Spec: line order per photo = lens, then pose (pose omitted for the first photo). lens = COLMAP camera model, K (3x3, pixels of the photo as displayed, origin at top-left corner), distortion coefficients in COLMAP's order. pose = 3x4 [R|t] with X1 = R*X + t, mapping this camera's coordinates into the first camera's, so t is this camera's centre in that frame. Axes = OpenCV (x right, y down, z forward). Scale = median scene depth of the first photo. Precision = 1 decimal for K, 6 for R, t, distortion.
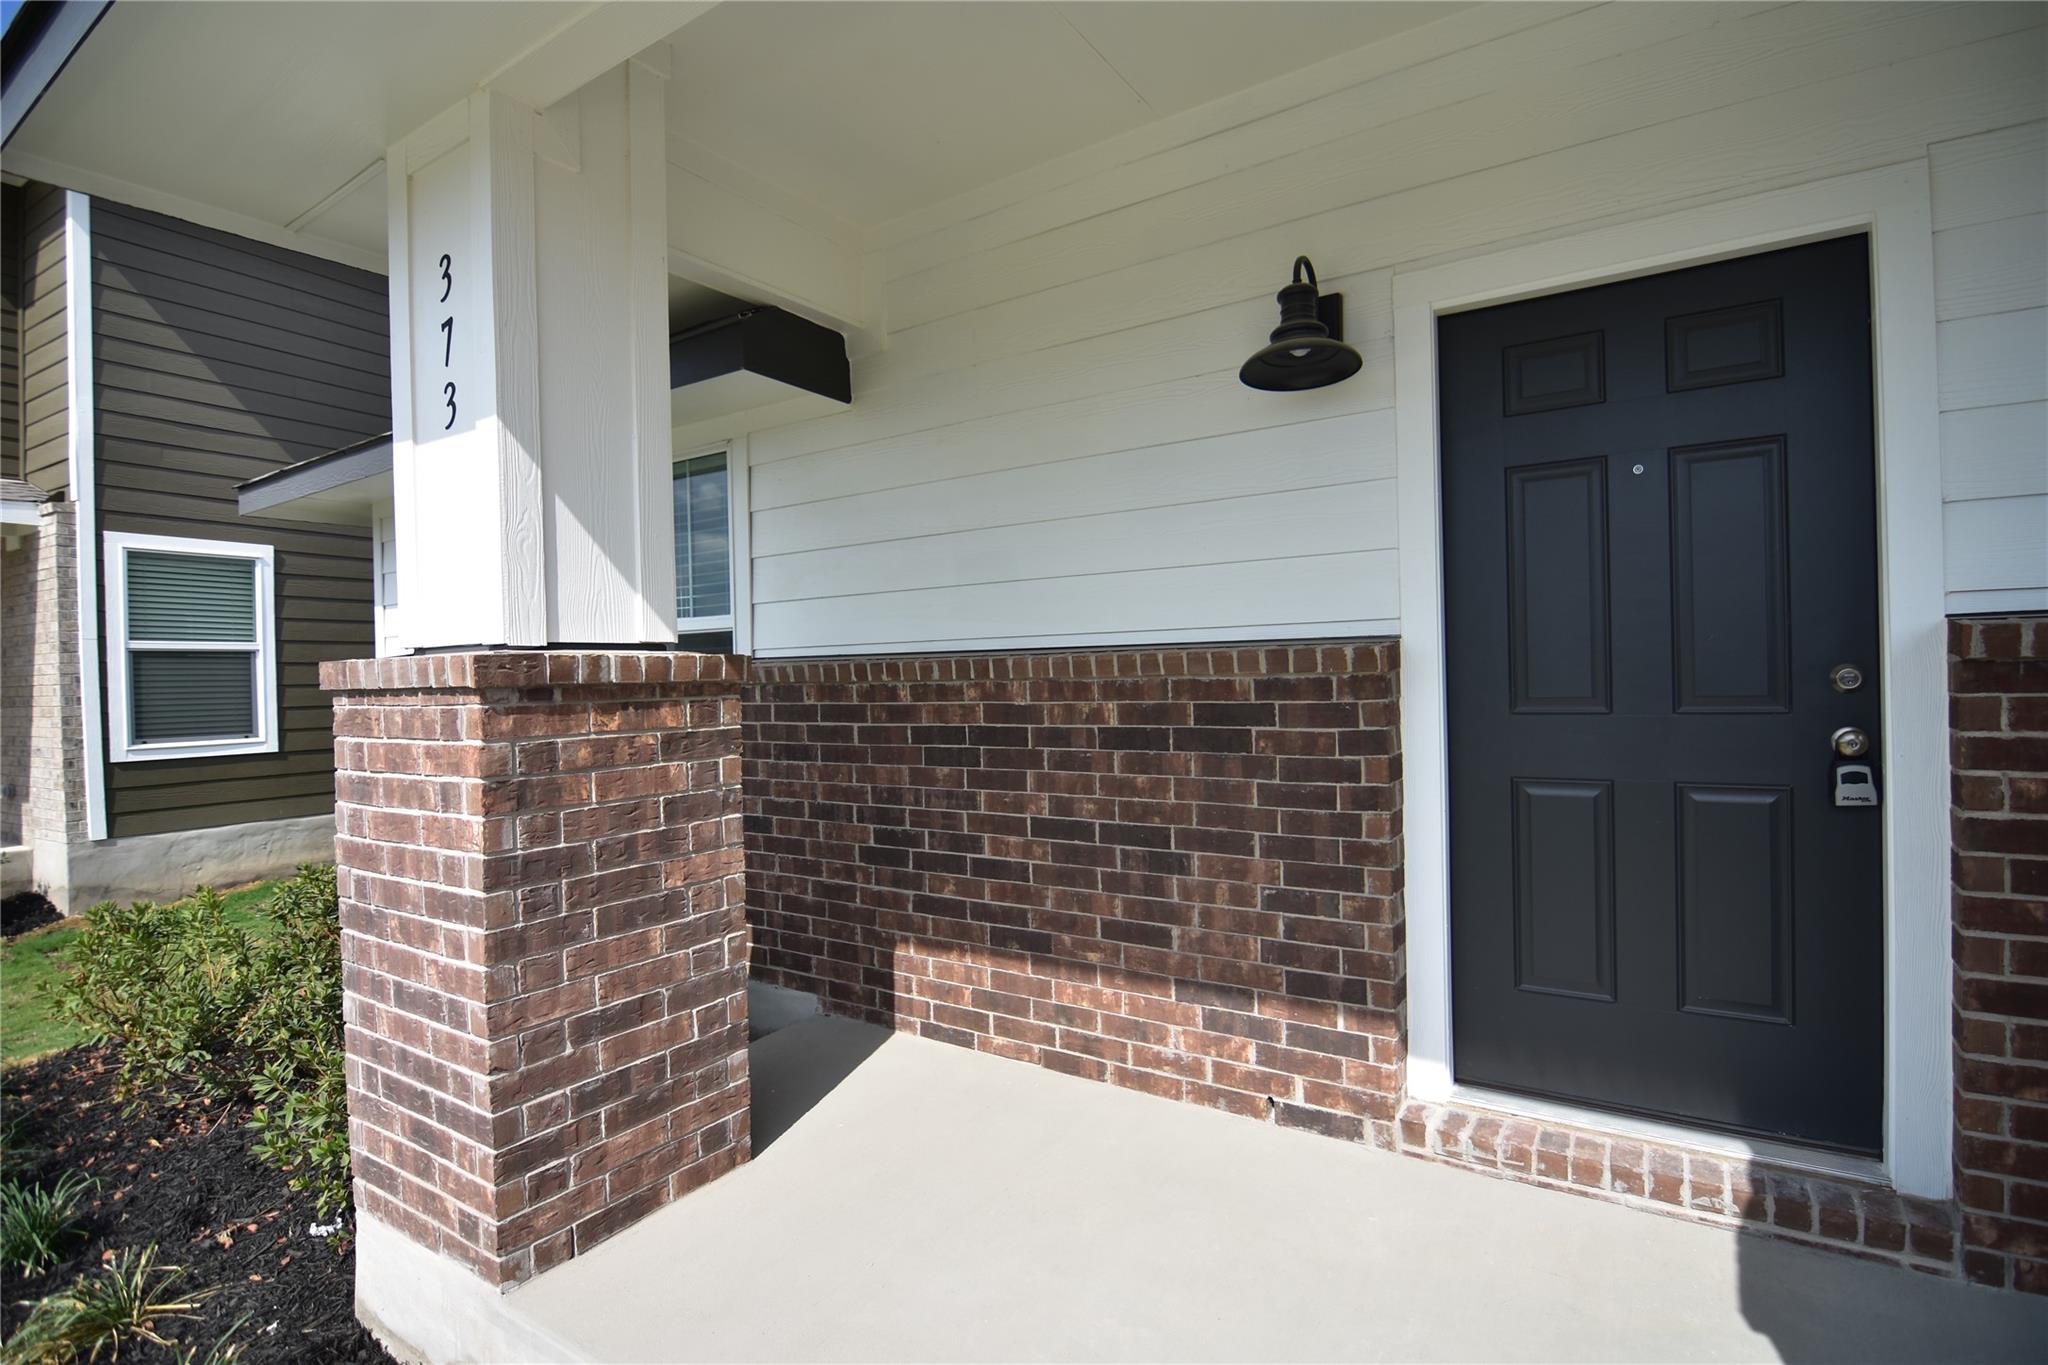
lens RADIAL K [[980.2, 0, 1040.5], [0, 980.2, 684.1], [0, 0, 1]] dist [-0.003575, -0.012435]
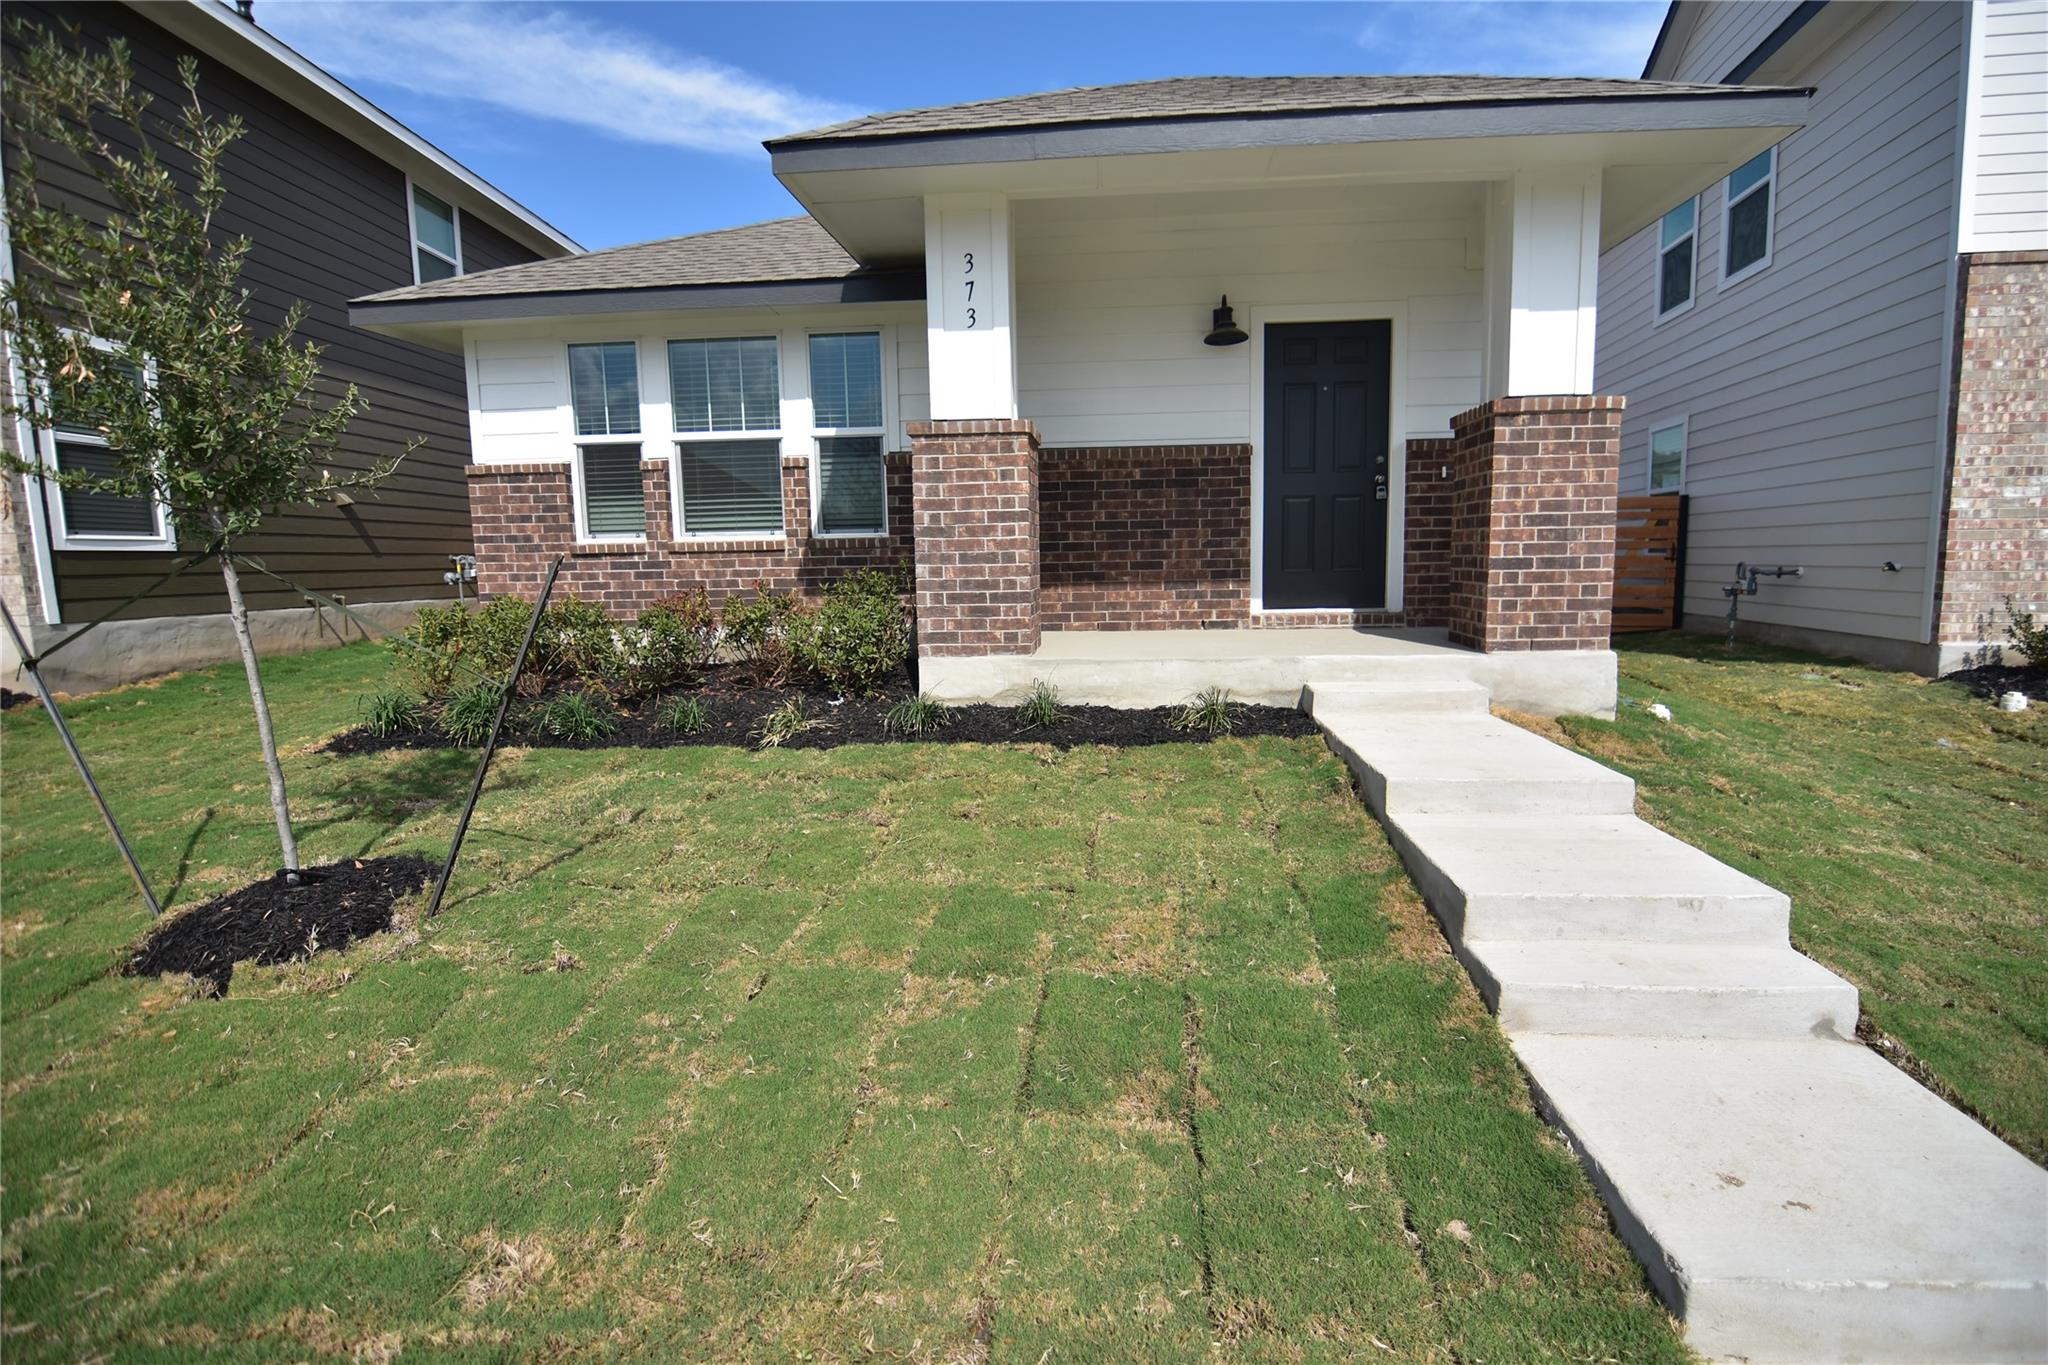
lens RADIAL K [[980.2, 0, 1040.5], [0, 980.2, 684.1], [0, 0, 1]] dist [-0.003575, -0.012435]
pose [[0.877342, -0.054101, 0.476806, -1.535016], [0.002935, 0.994211, 0.107407, 0.333322], [-0.479857, -0.092833, 0.872422, -1.202725]]
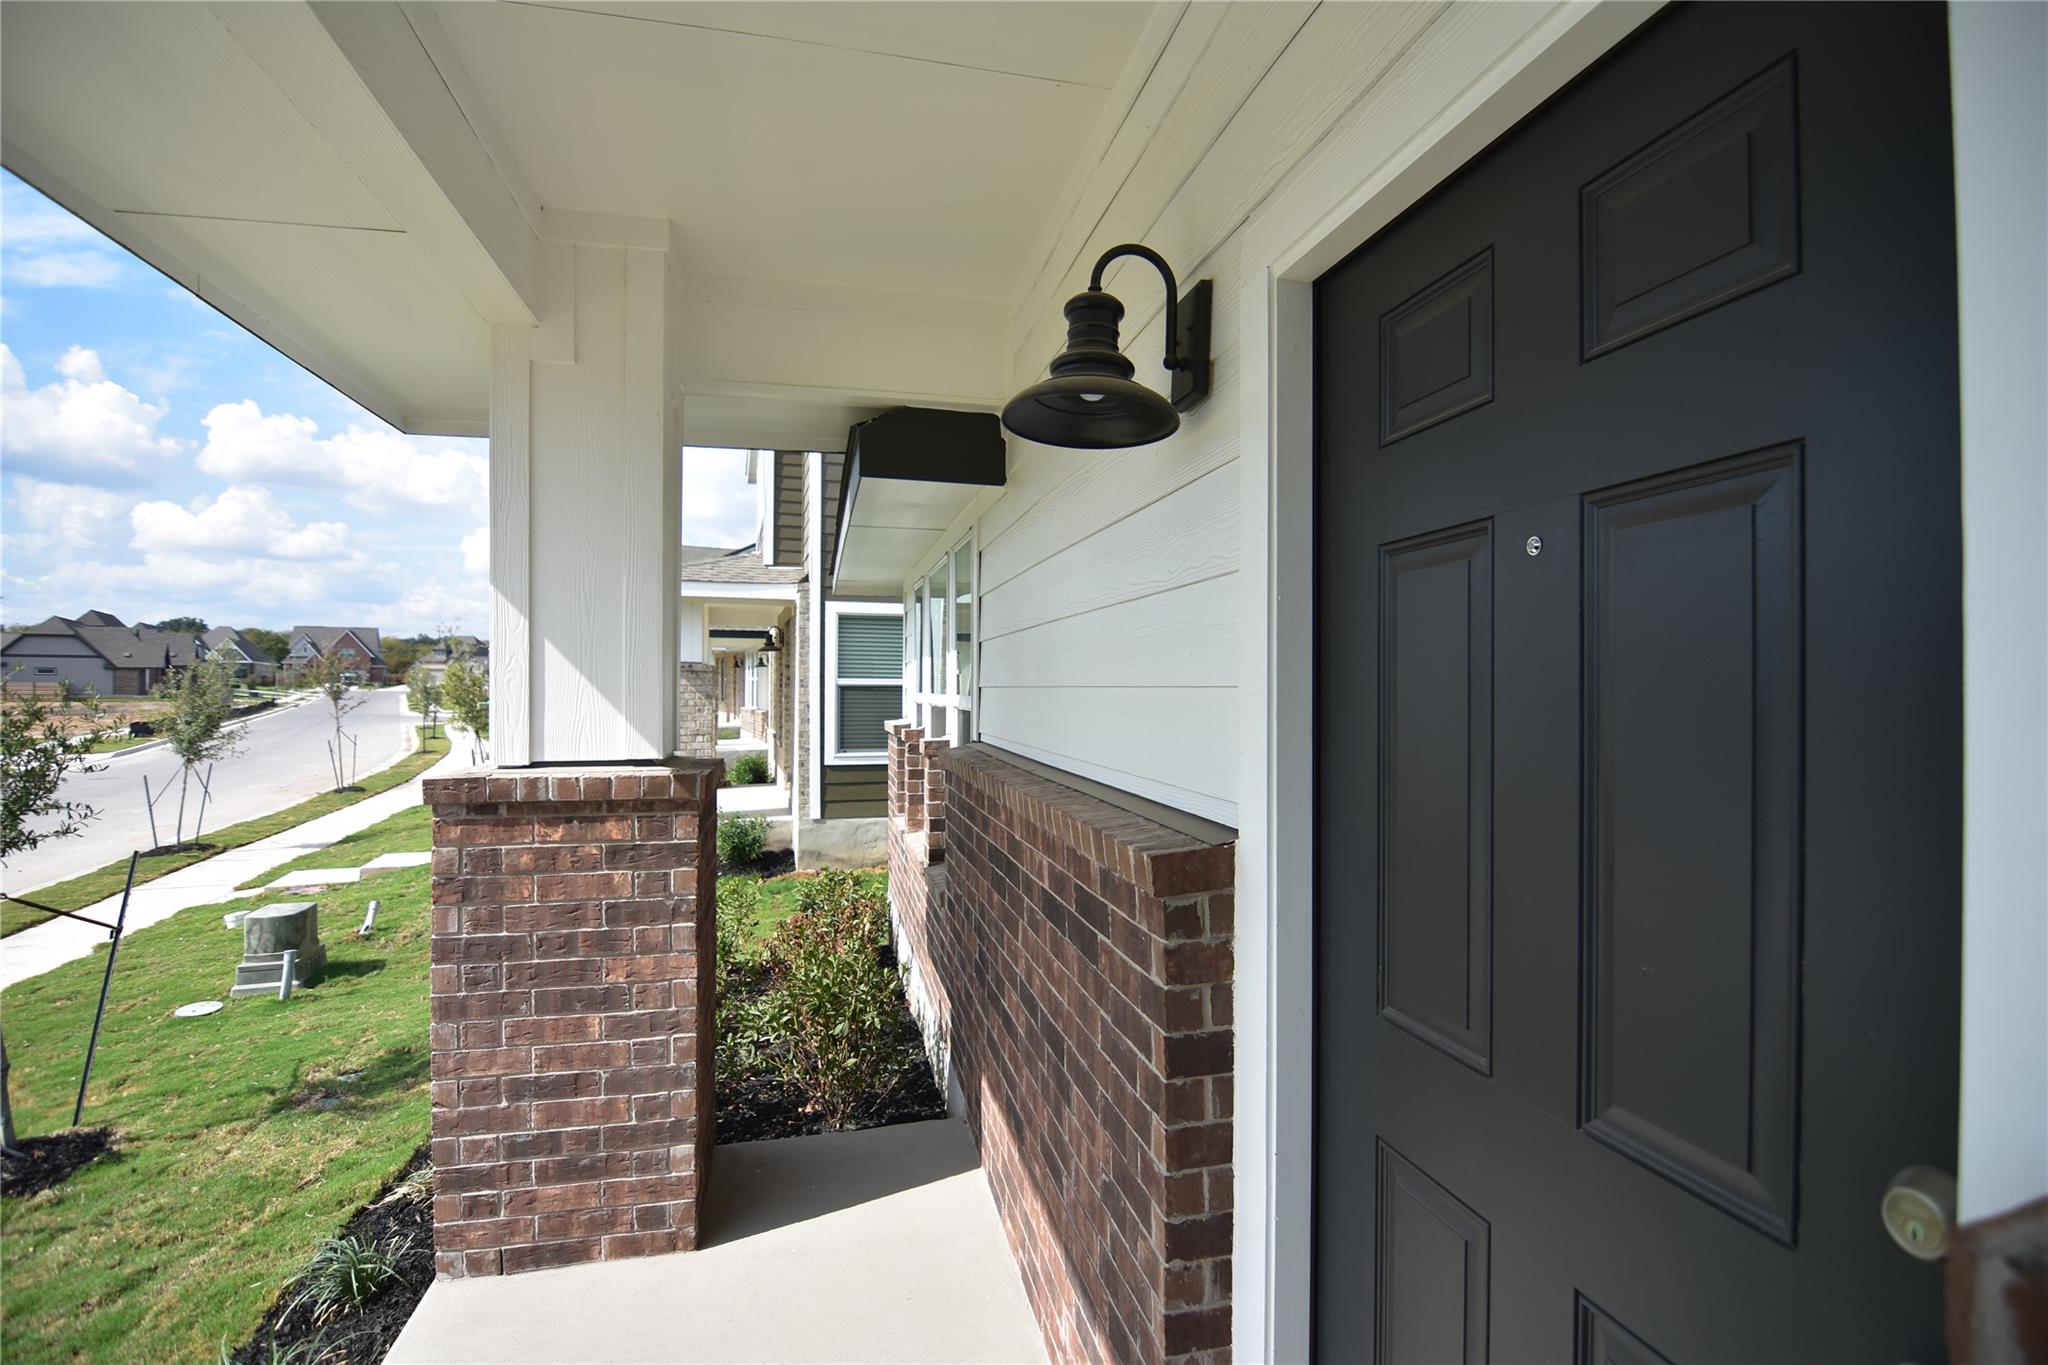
lens RADIAL K [[980.2, 0, 1040.5], [0, 980.2, 684.1], [0, 0, 1]] dist [-0.003575, -0.012435]
pose [[0.725583, 0.021482, -0.687799, 0.717198], [-0.025802, 0.999659, 0.004003, -0.145821], [0.687651, 0.014842, 0.725890, 0.500837]]
